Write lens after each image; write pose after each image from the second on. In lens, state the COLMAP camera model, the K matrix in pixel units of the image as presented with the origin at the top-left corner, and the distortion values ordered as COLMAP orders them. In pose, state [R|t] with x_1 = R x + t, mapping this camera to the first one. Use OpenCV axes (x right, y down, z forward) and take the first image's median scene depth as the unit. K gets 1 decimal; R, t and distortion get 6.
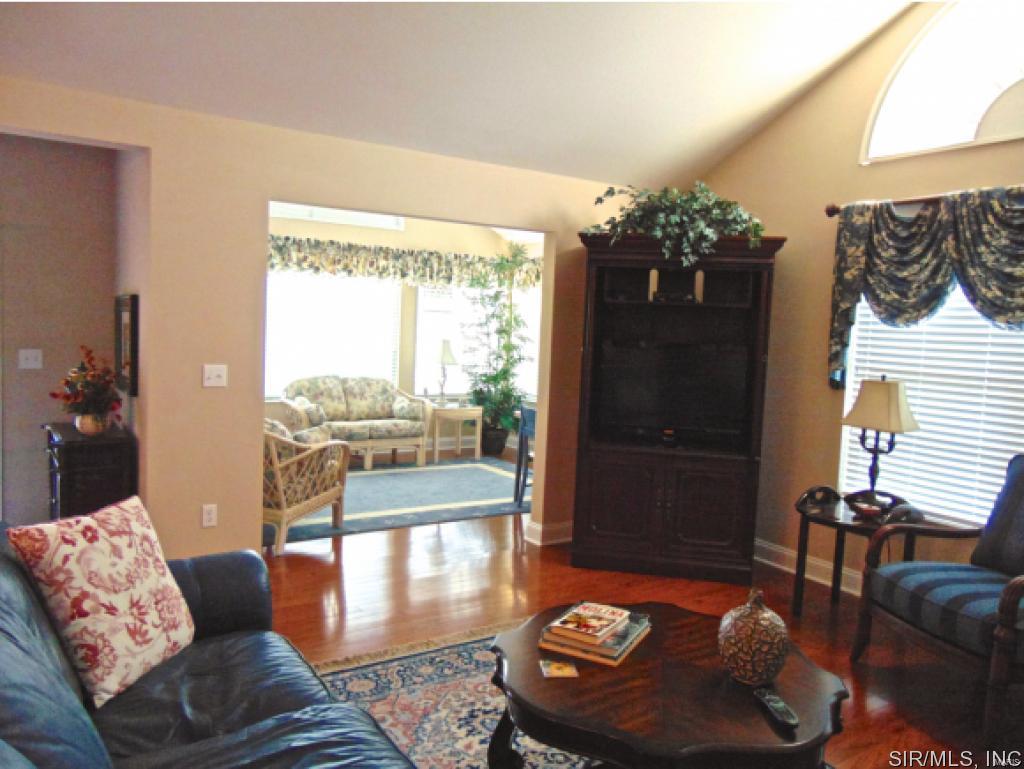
lens RADIAL K [[765.1, 0, 510.4], [0, 765.1, 385.1], [0, 0, 1]] dist [-0.021429, 0.039070]
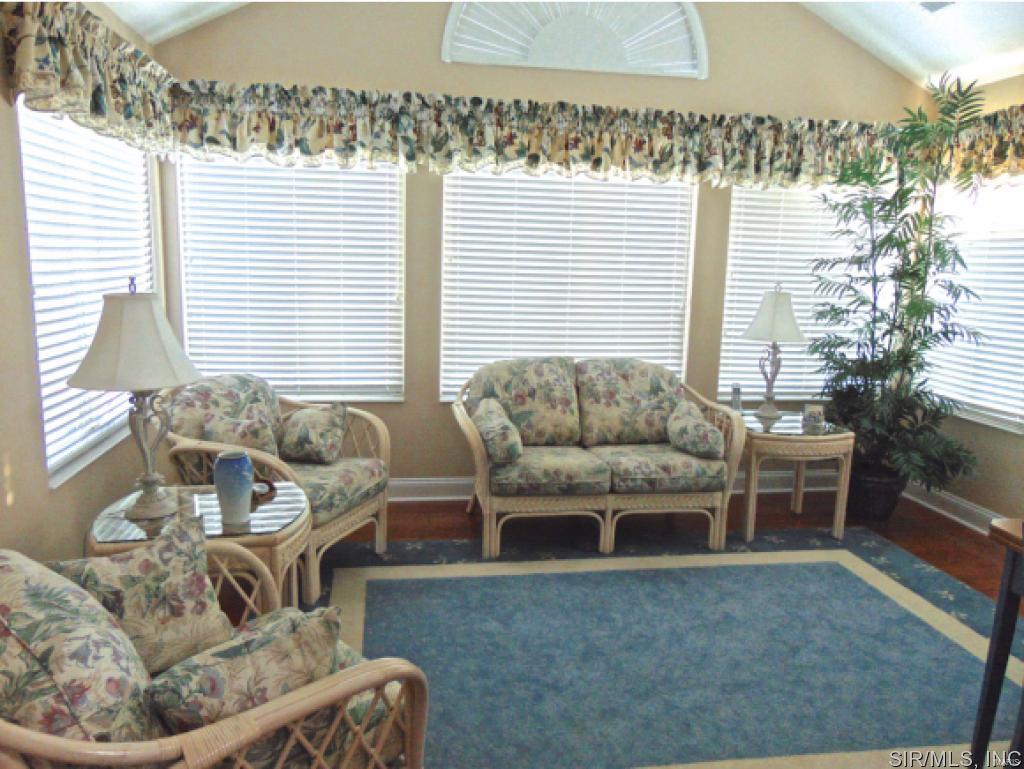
lens RADIAL K [[765.1, 0, 517.2], [0, 765.1, 382.5], [0, 0, 1]] dist [-0.021429, 0.039070]
pose [[0.913477, 0.052565, -0.403481, -0.038340], [-0.021686, 0.996500, 0.080725, -0.036966], [0.406312, -0.064990, 0.911420, 0.474326]]
